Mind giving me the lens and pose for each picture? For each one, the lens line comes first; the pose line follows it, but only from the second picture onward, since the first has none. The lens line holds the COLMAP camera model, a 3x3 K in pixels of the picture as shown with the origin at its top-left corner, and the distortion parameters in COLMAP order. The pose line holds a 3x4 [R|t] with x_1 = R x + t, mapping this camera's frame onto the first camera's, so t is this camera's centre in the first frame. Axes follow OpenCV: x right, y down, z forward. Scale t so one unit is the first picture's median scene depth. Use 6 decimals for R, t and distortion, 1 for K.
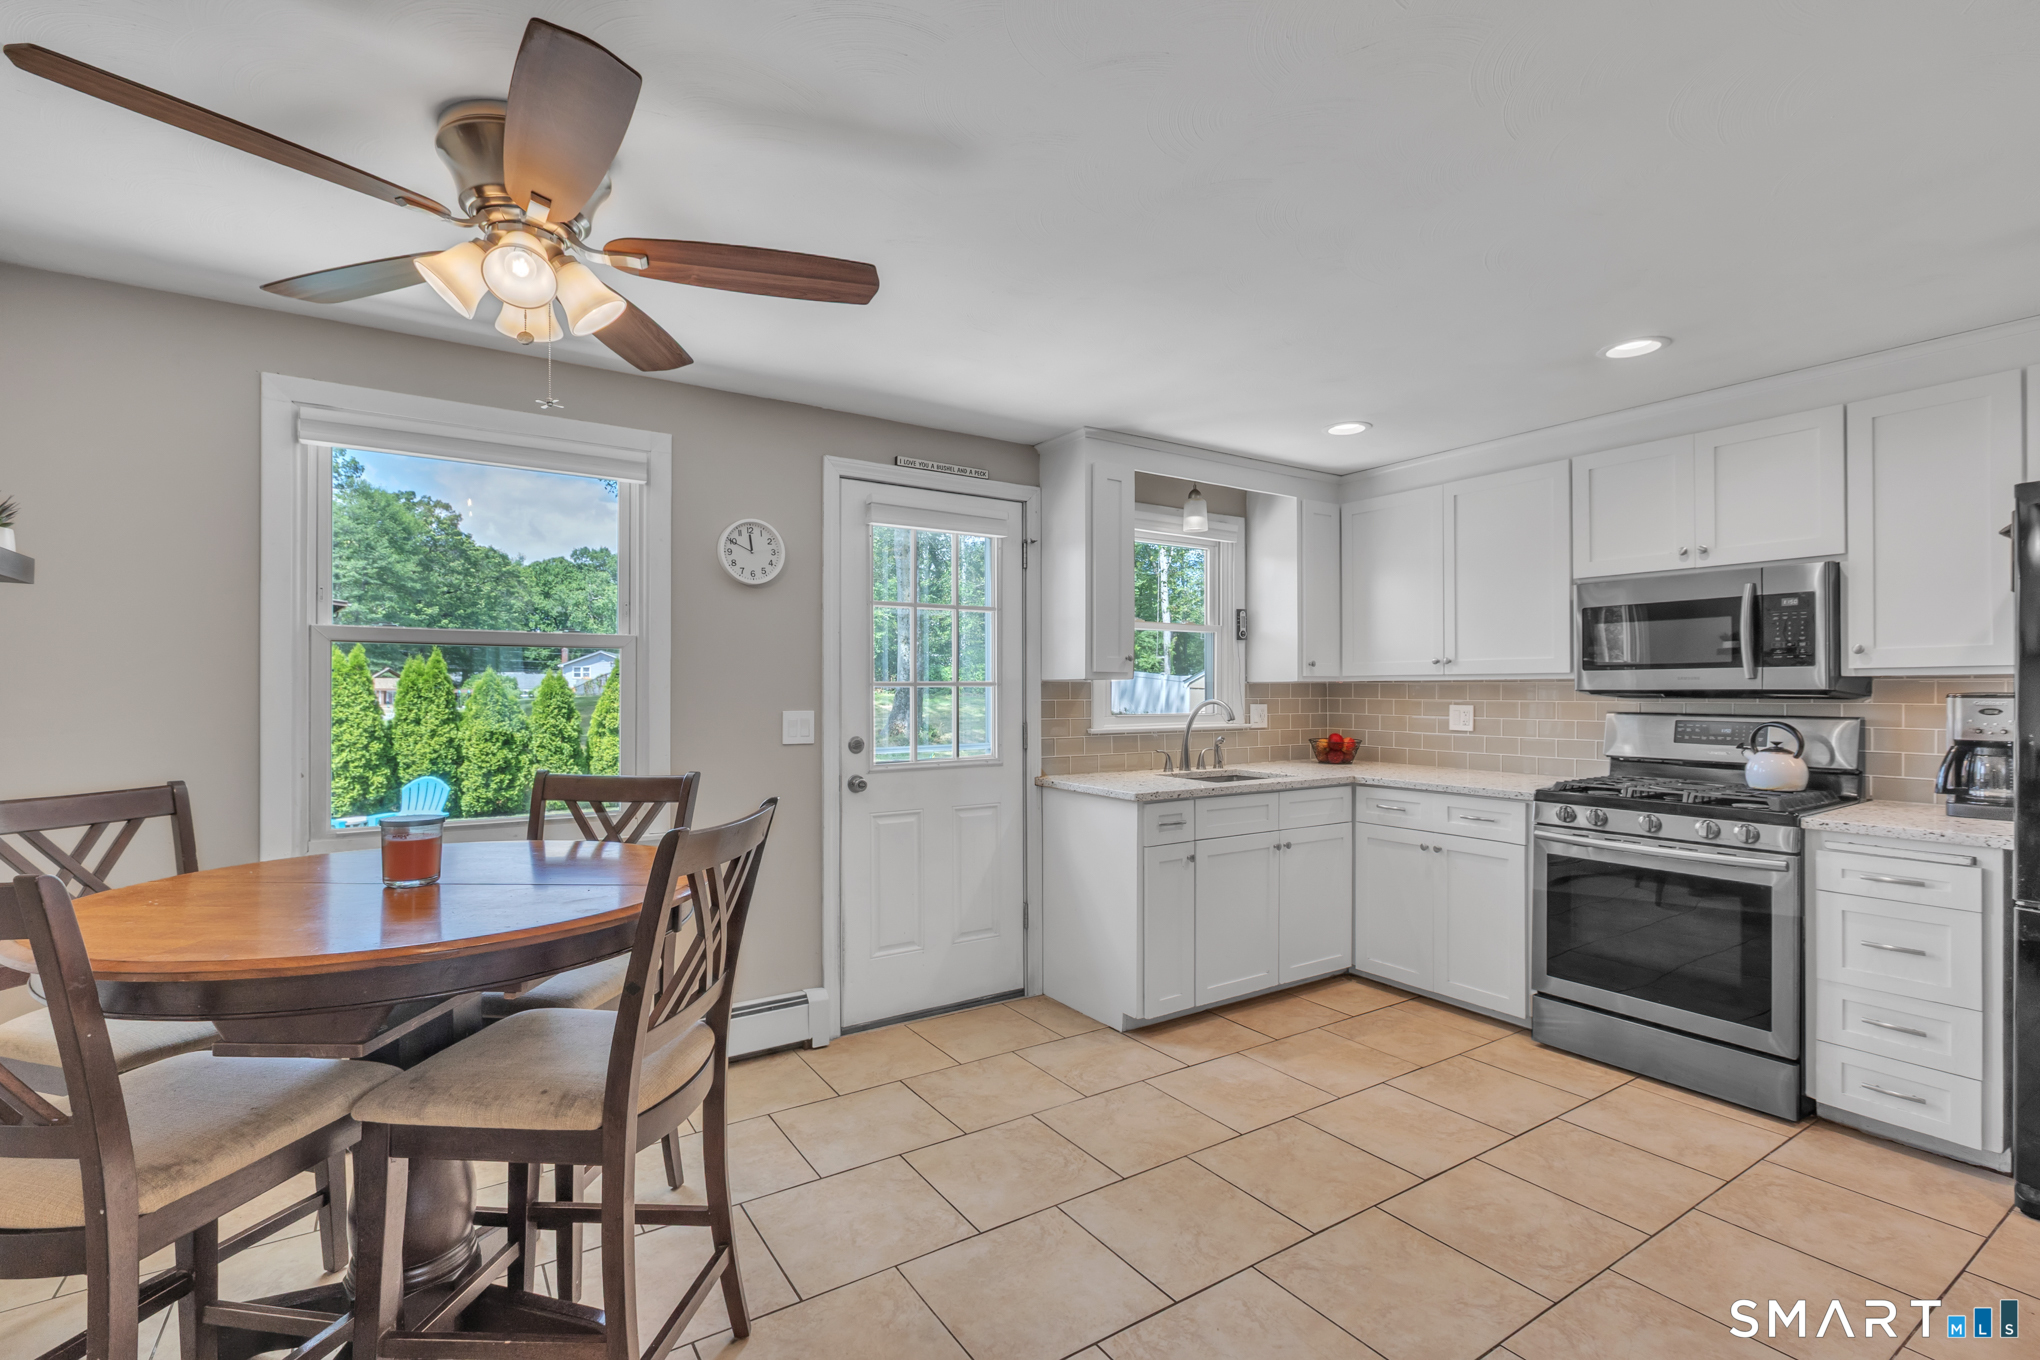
lens RADIAL K [[921.3, 0, 1016.0], [0, 921.3, 683.8], [0, 0, 1]] dist [-0.000865, -0.001415]
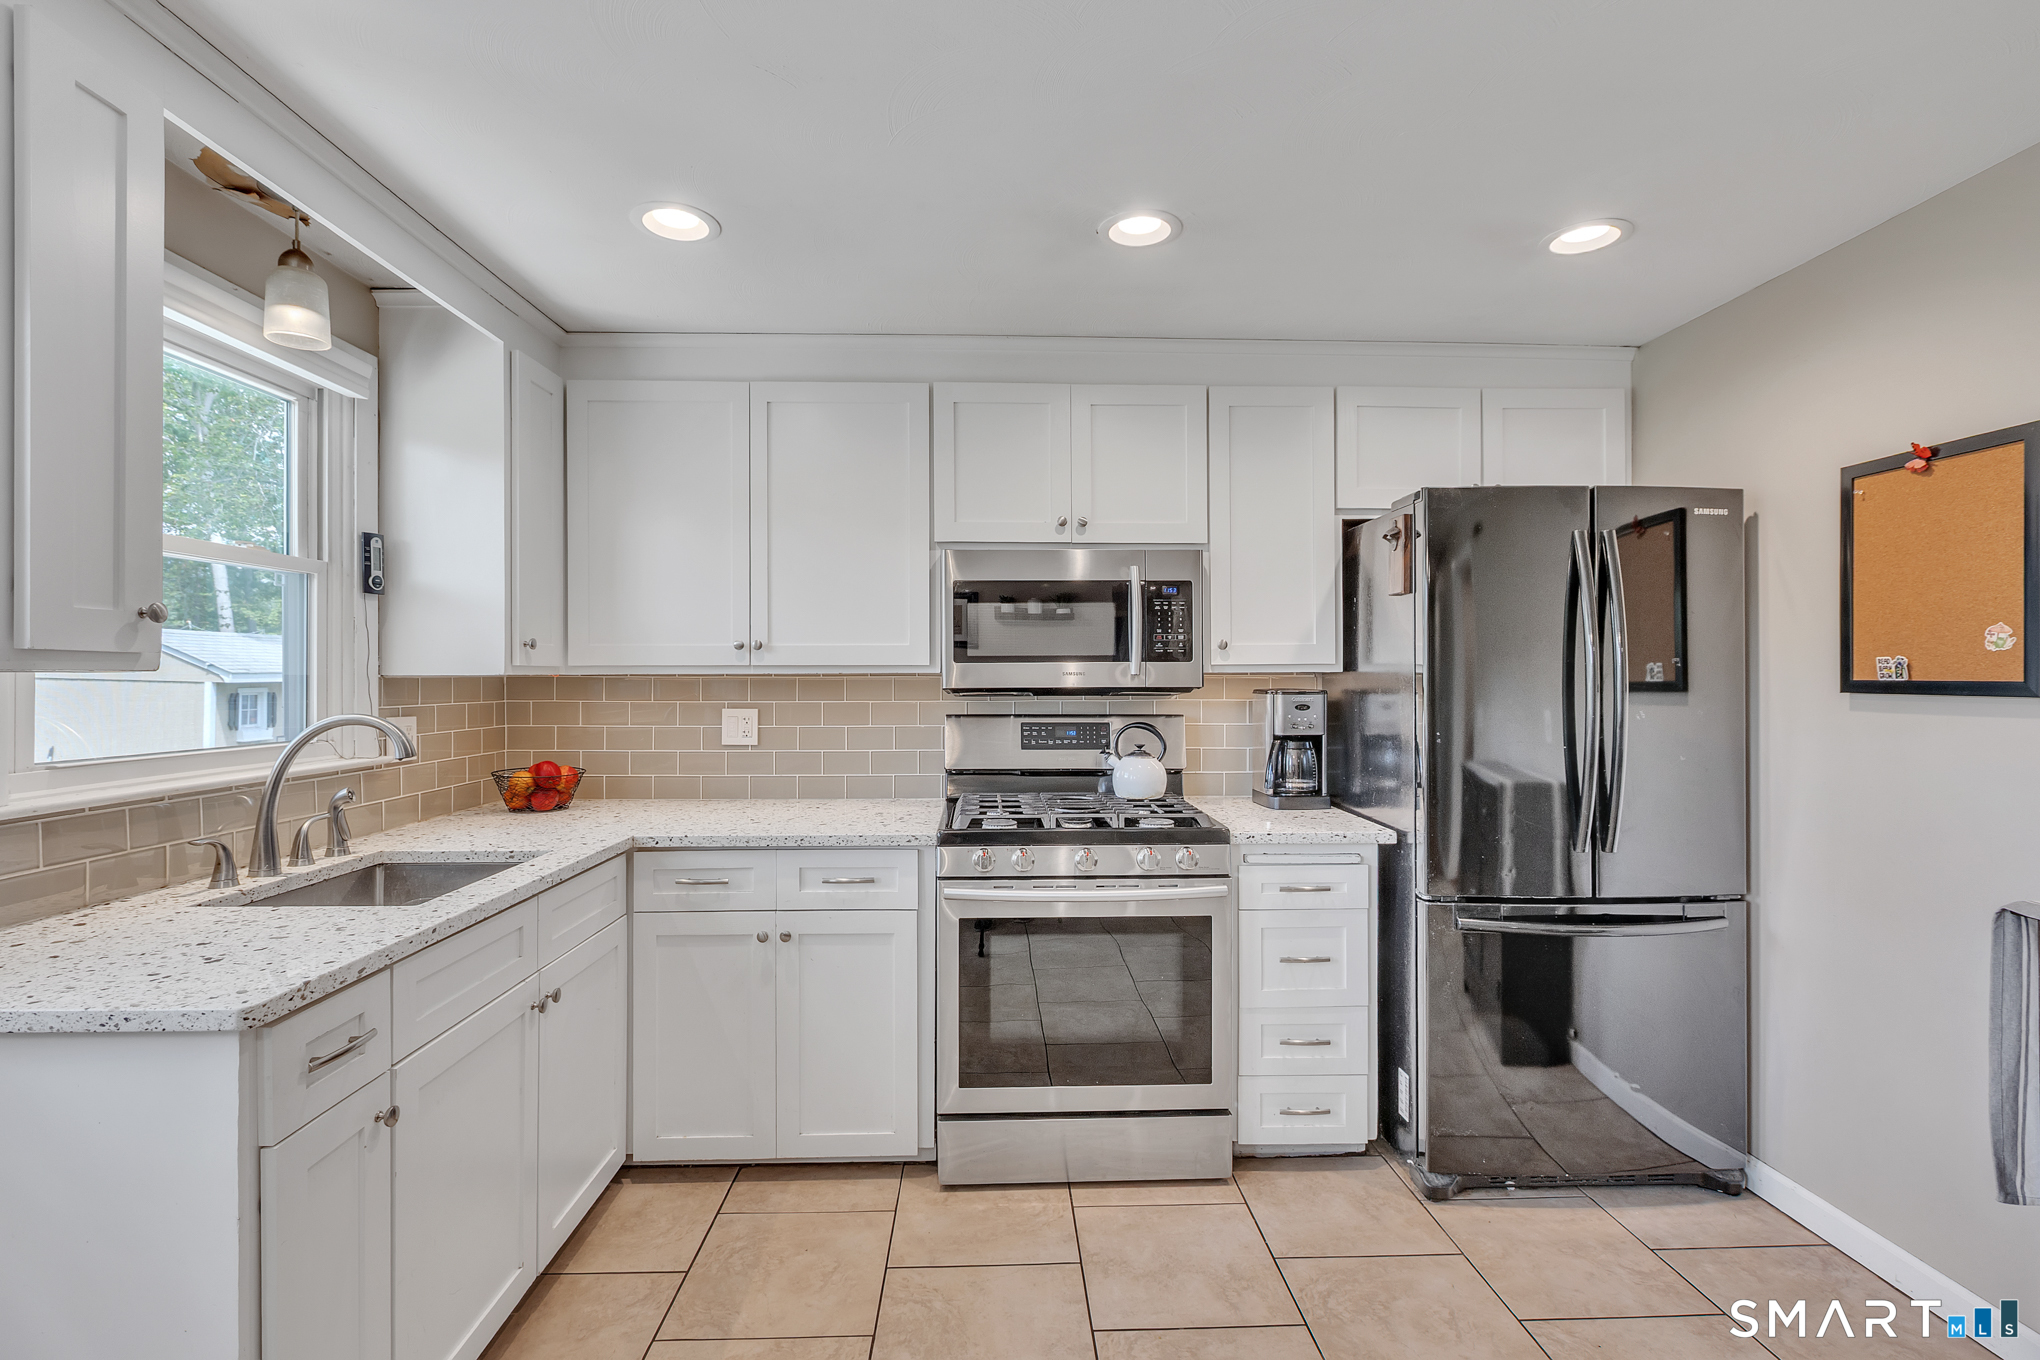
lens RADIAL K [[921.3, 0, 1015.8], [0, 921.3, 676.8], [0, 0, 1]] dist [-0.000865, -0.001415]
pose [[0.516649, -0.001052, 0.856197, -0.011973], [-0.003761, 0.999987, 0.003498, -0.005521], [-0.856189, -0.005028, 0.516638, 0.558974]]
